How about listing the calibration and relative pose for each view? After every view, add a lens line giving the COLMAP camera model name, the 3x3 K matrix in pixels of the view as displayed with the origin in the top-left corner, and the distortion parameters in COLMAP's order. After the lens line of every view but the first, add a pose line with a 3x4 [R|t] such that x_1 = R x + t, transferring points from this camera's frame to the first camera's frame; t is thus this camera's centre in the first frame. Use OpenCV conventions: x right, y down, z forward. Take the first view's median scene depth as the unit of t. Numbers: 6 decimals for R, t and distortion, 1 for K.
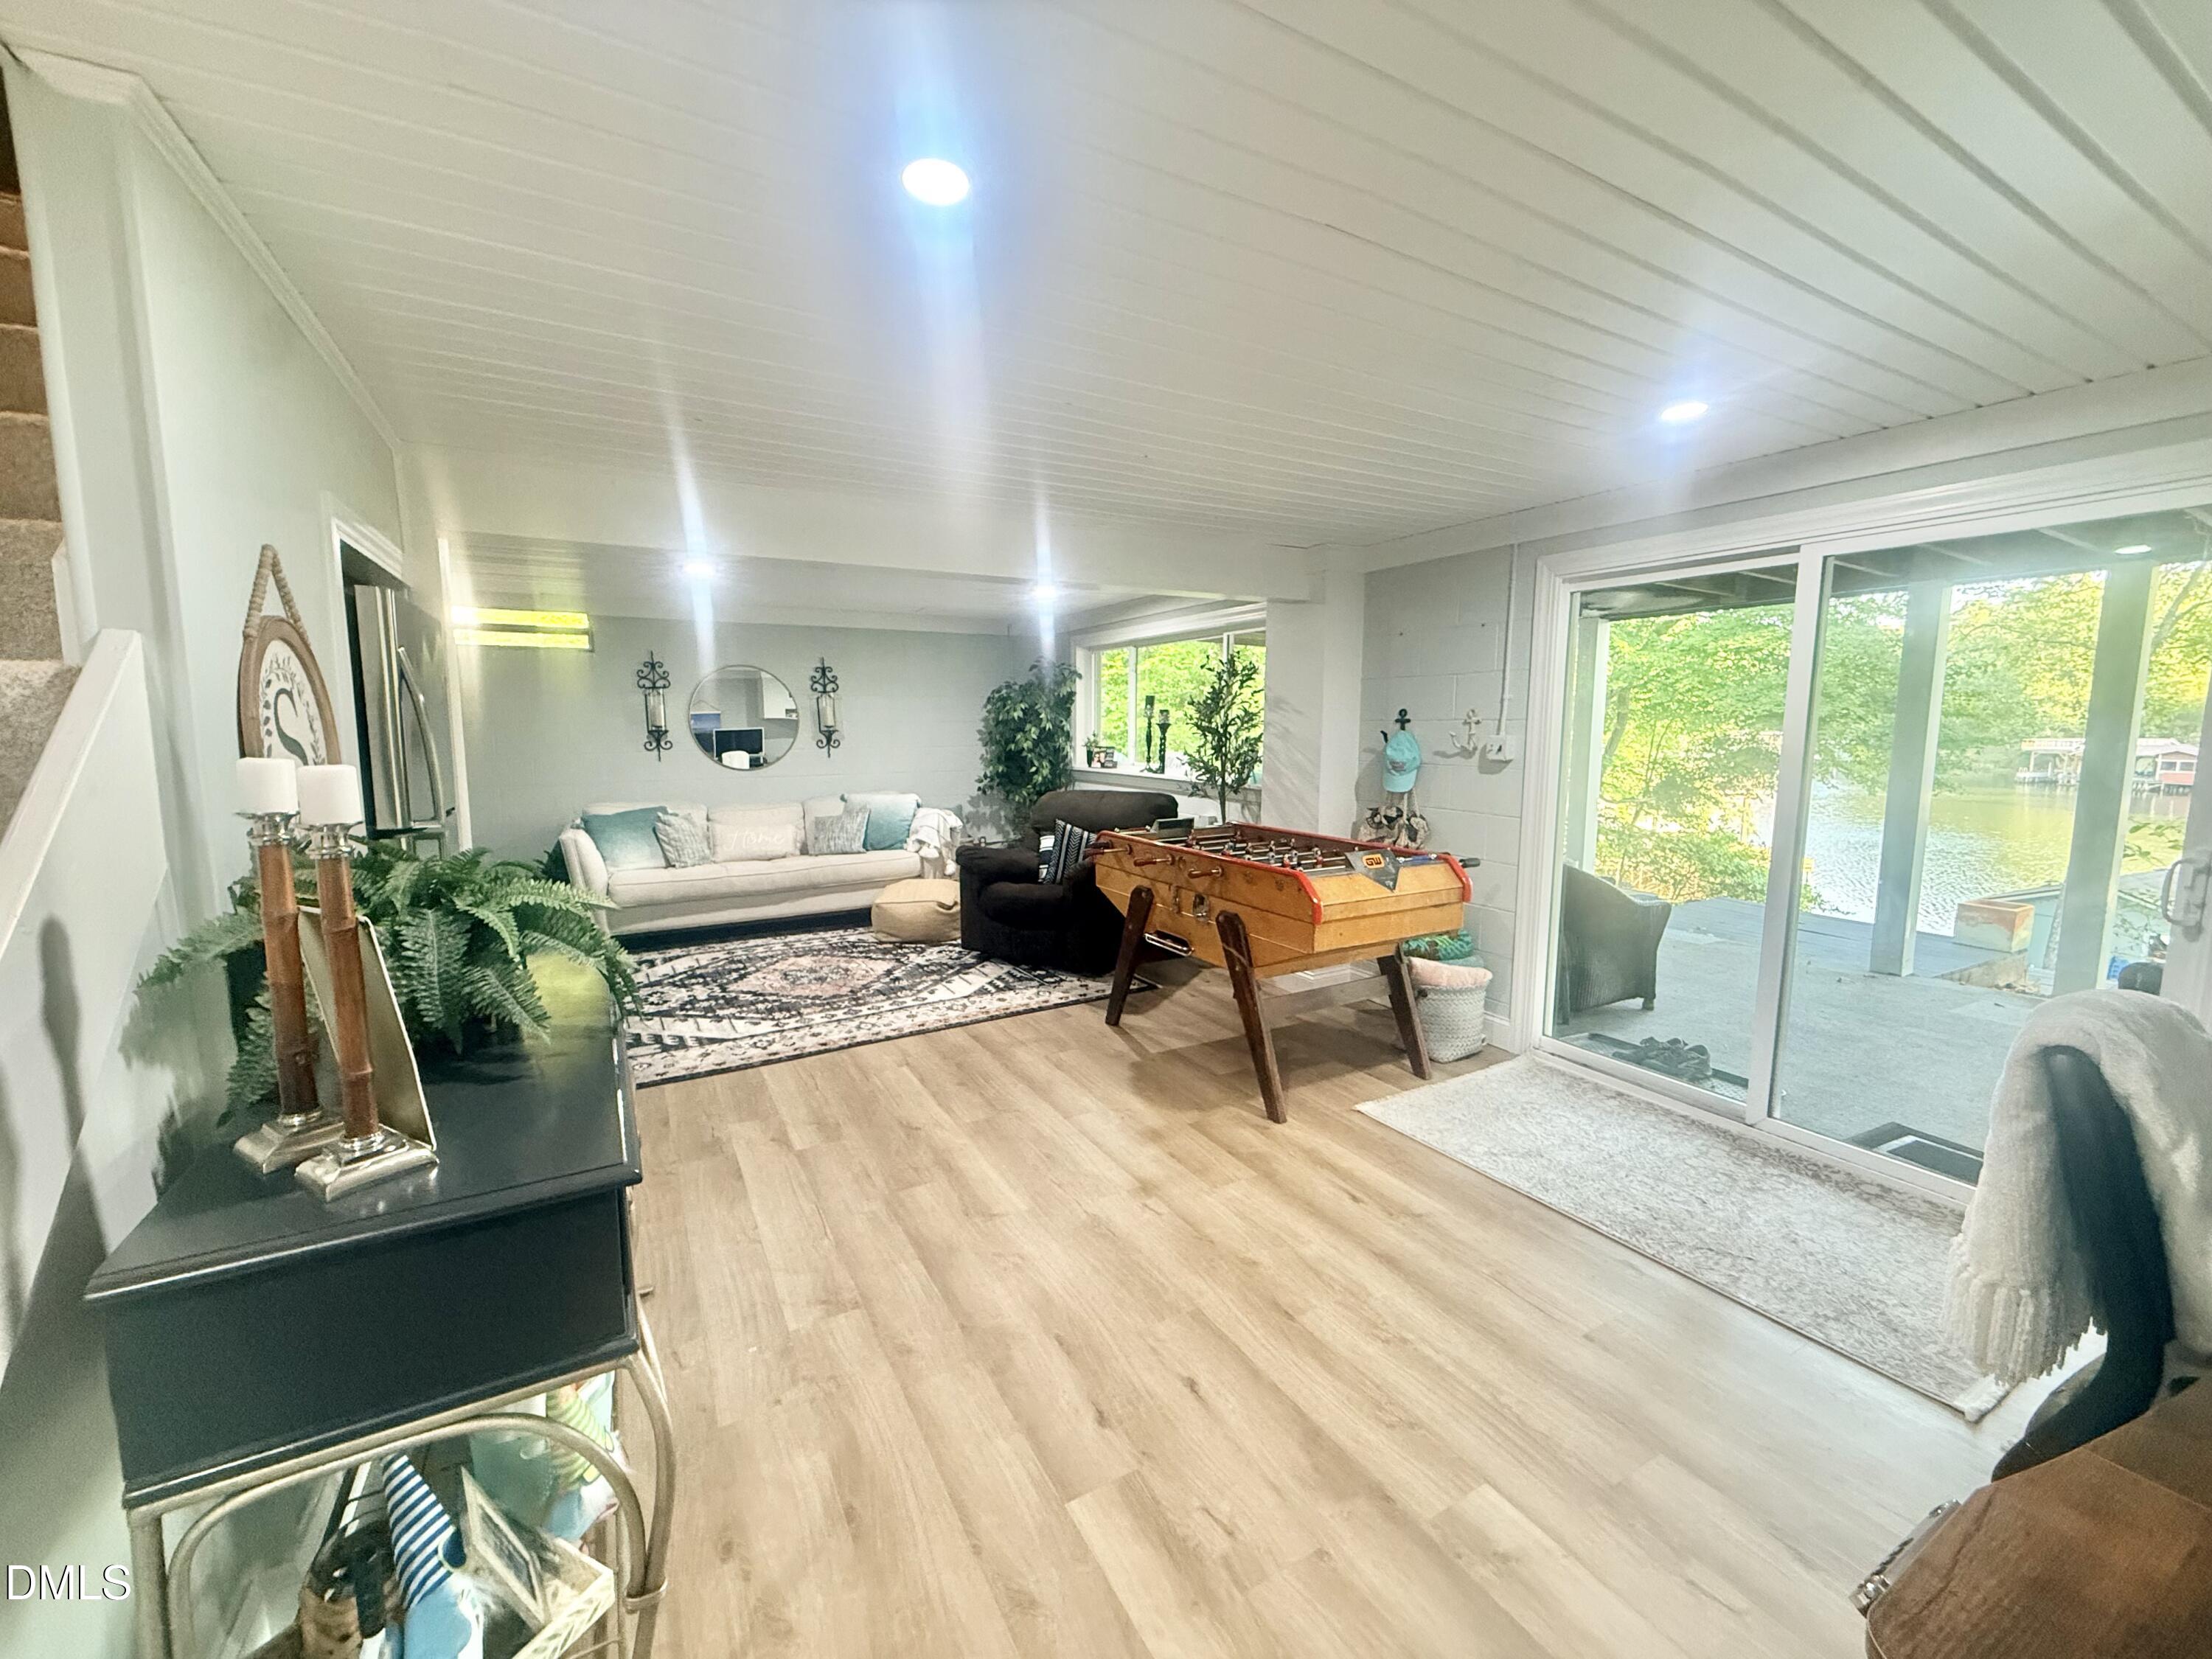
lens RADIAL K [[877.8, 0, 1101.5], [0, 877.8, 832.3], [0, 0, 1]] dist [-0.000044, -0.000174]
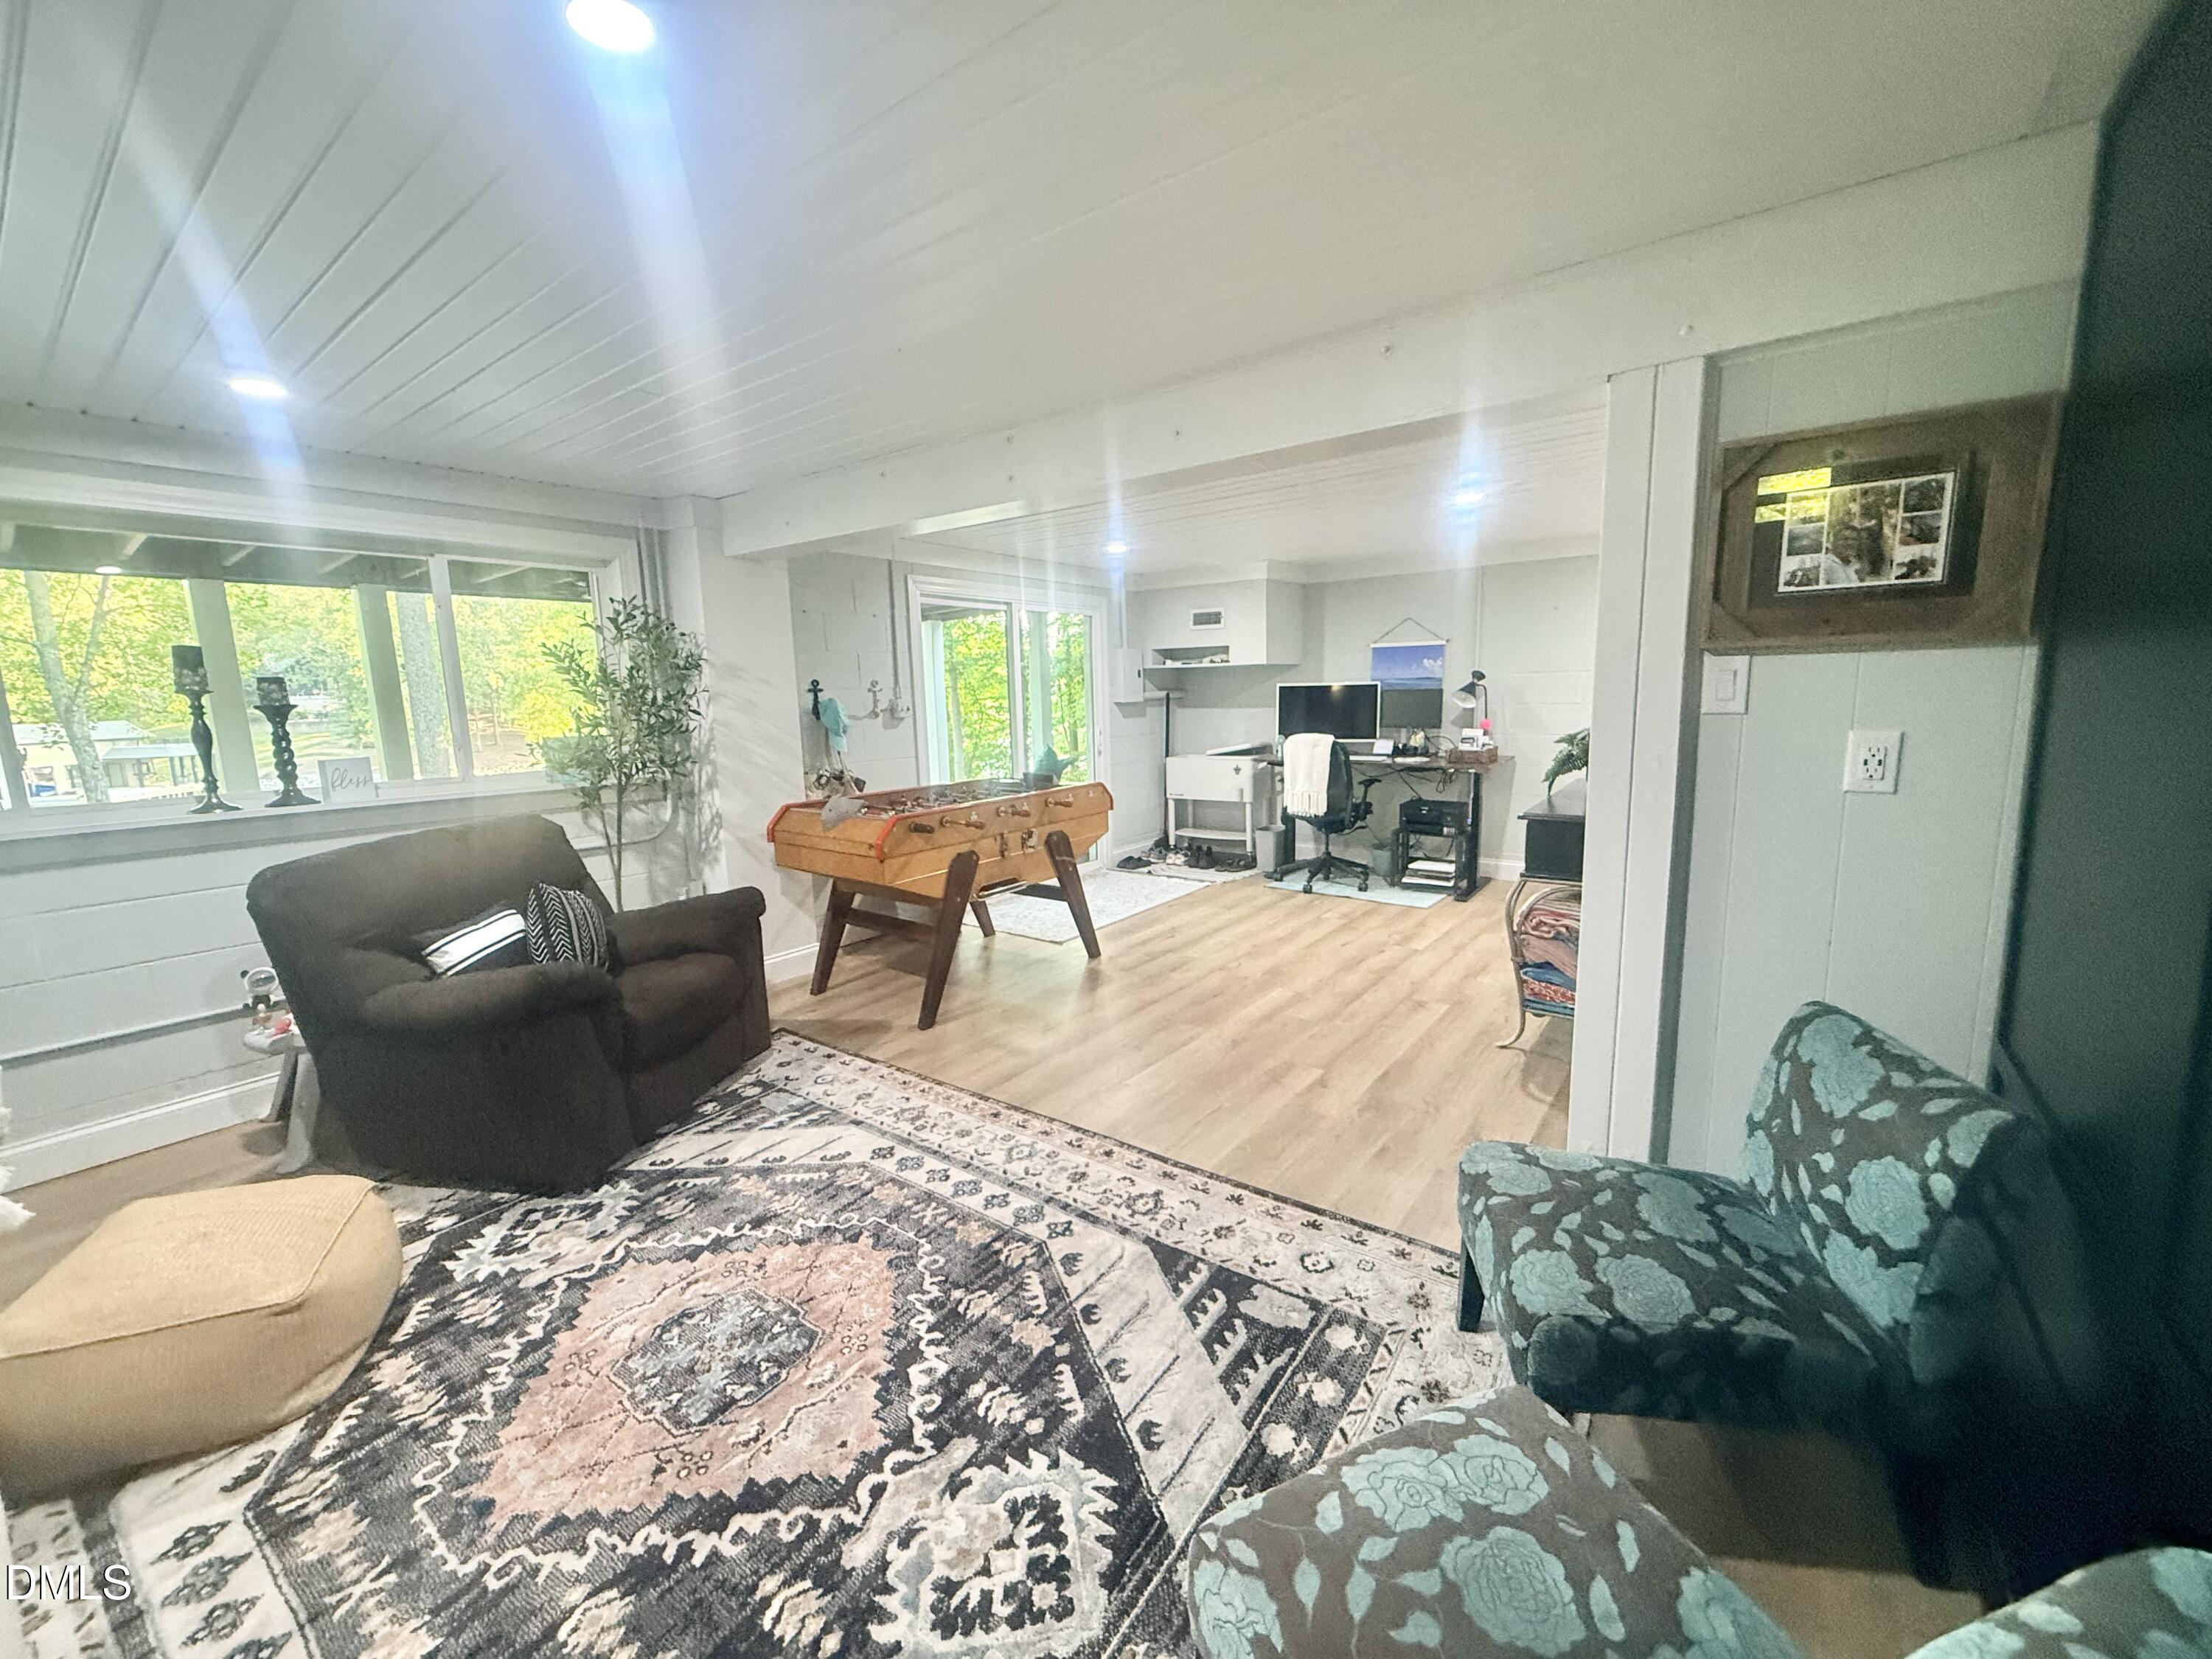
lens RADIAL K [[877.8, 0, 1099.7], [0, 877.8, 830.8], [0, 0, 1]] dist [-0.000044, -0.000174]
pose [[-0.394512, -0.132415, 0.909300, -0.798272], [0.142704, 0.968728, 0.202982, -0.123606], [-0.907742, 0.209840, -0.363278, 1.067151]]
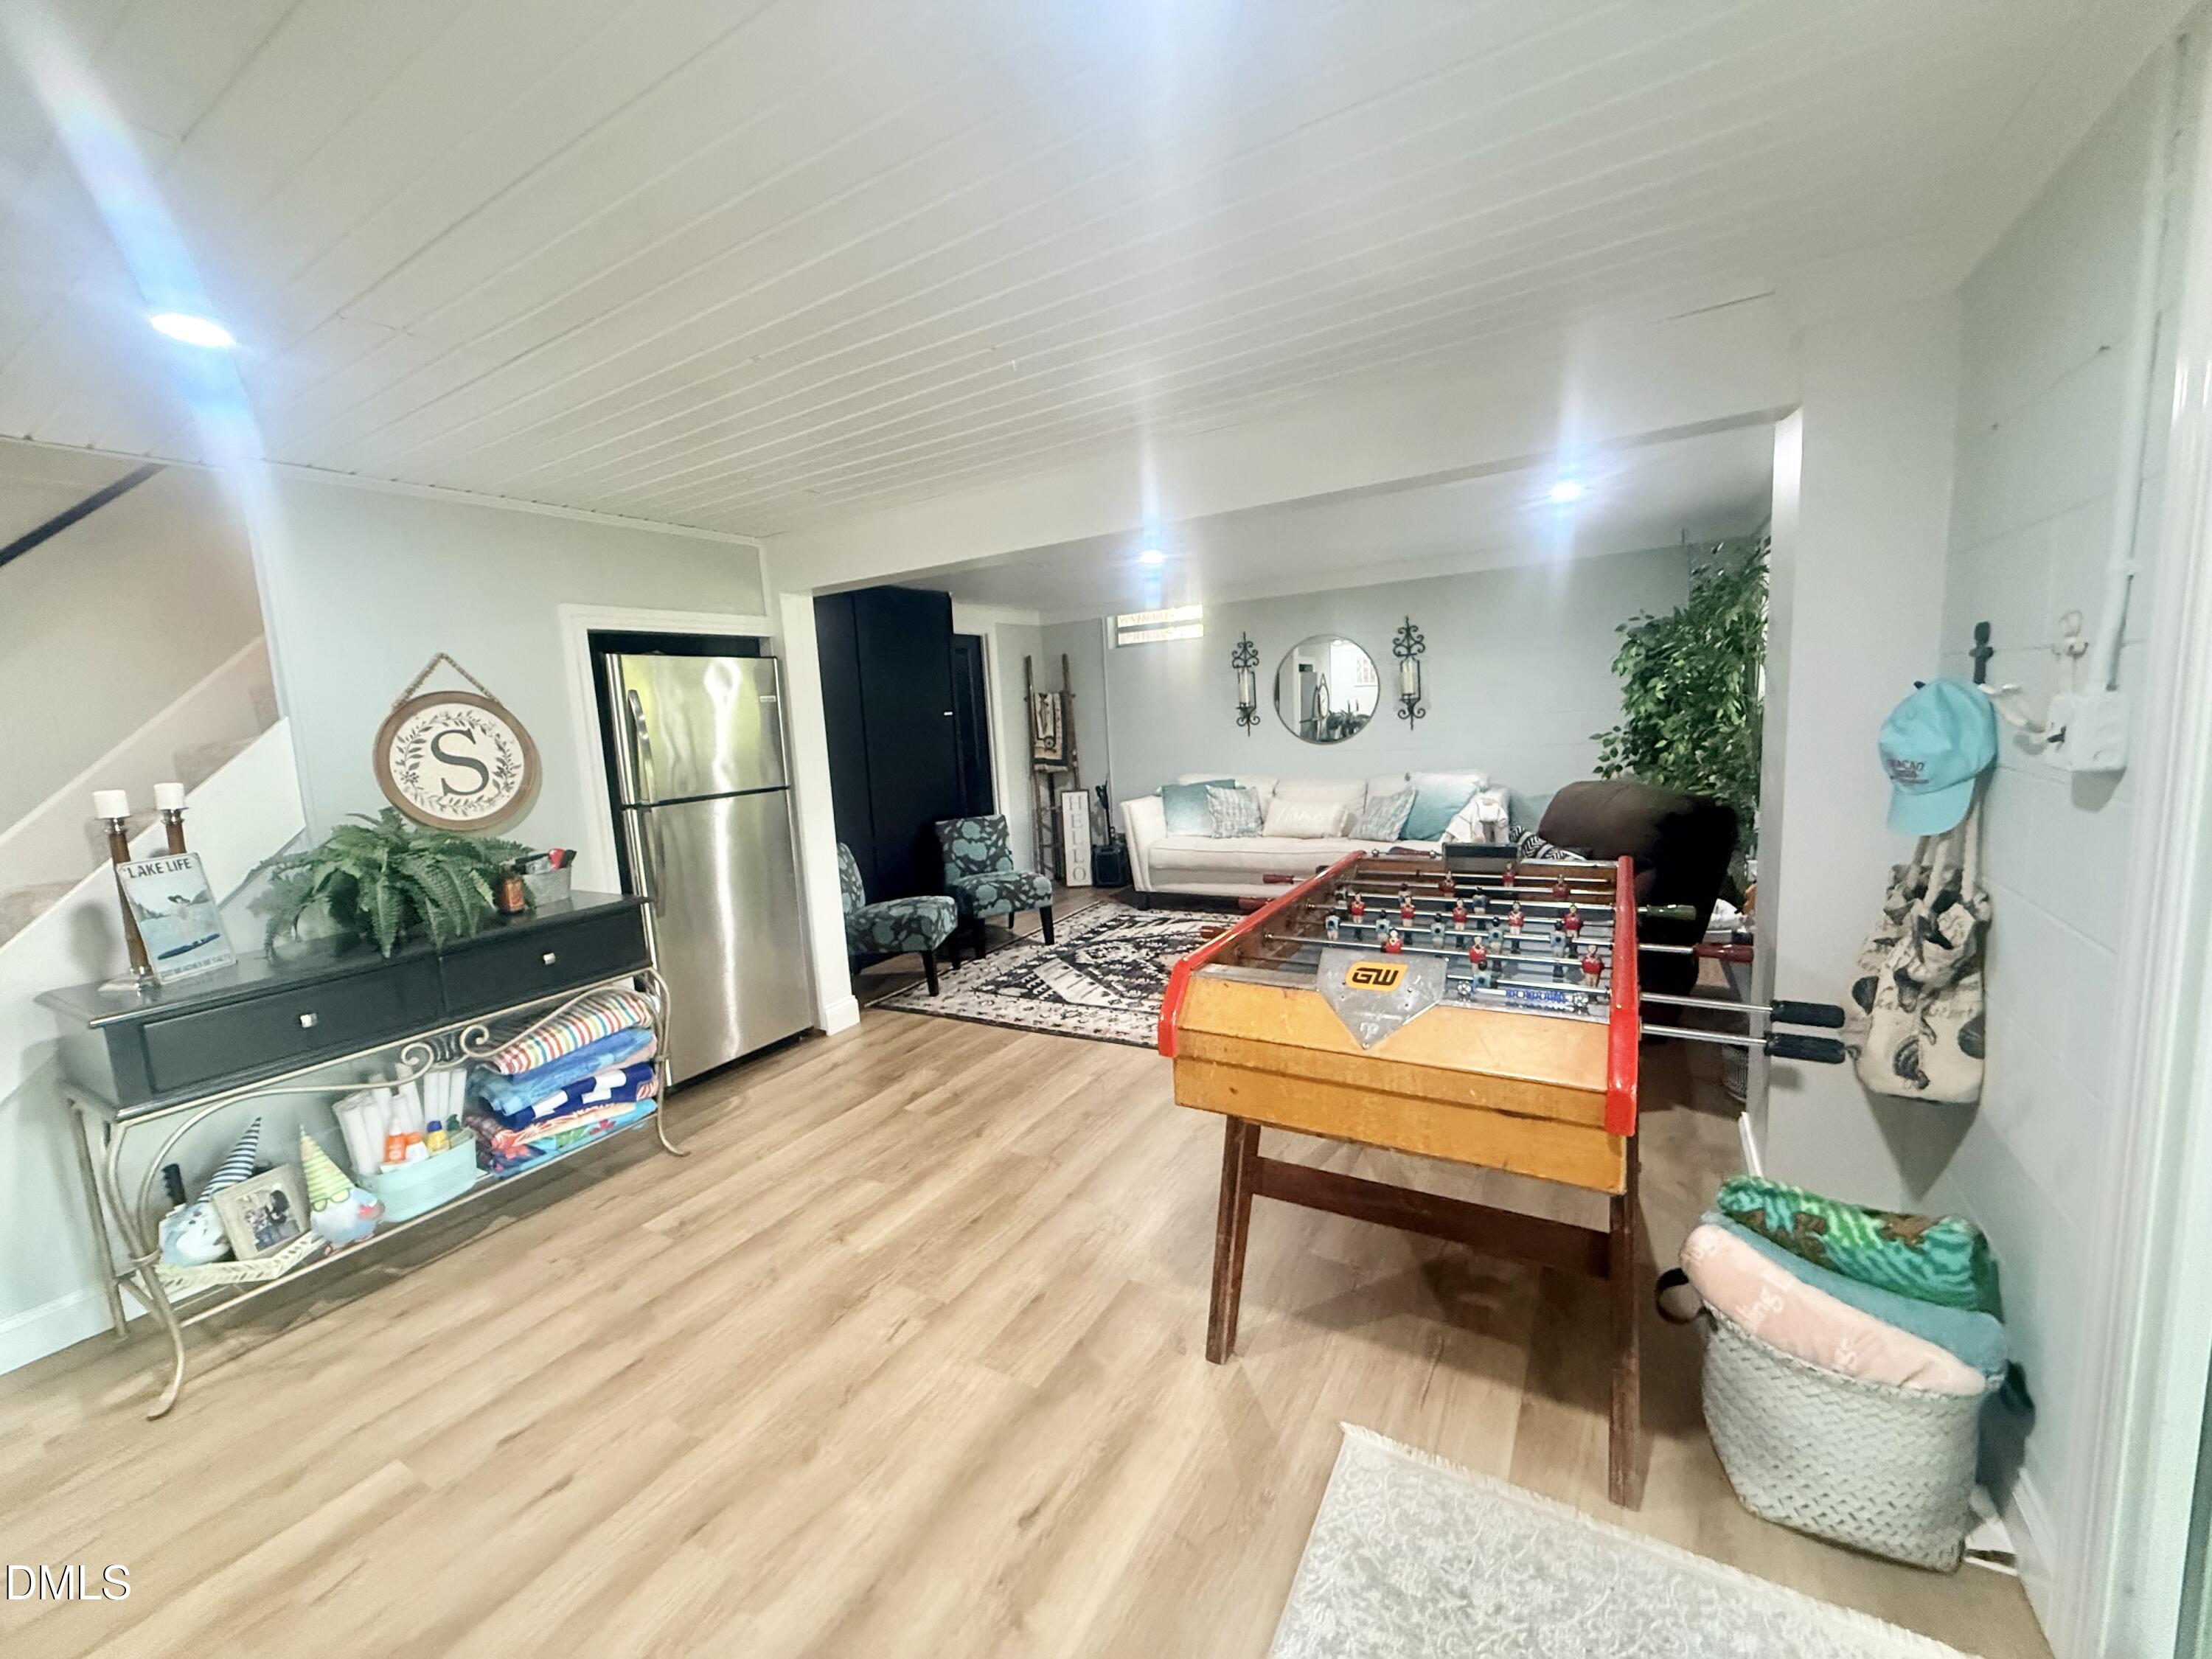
lens RADIAL K [[877.8, 0, 1097.5], [0, 877.8, 828.2], [0, 0, 1]] dist [-0.000044, -0.000174]
pose [[0.492055, 0.089247, -0.865977, 0.473148], [-0.048124, 0.995999, 0.075302, -0.057614], [0.869233, 0.004621, 0.494381, 0.447419]]
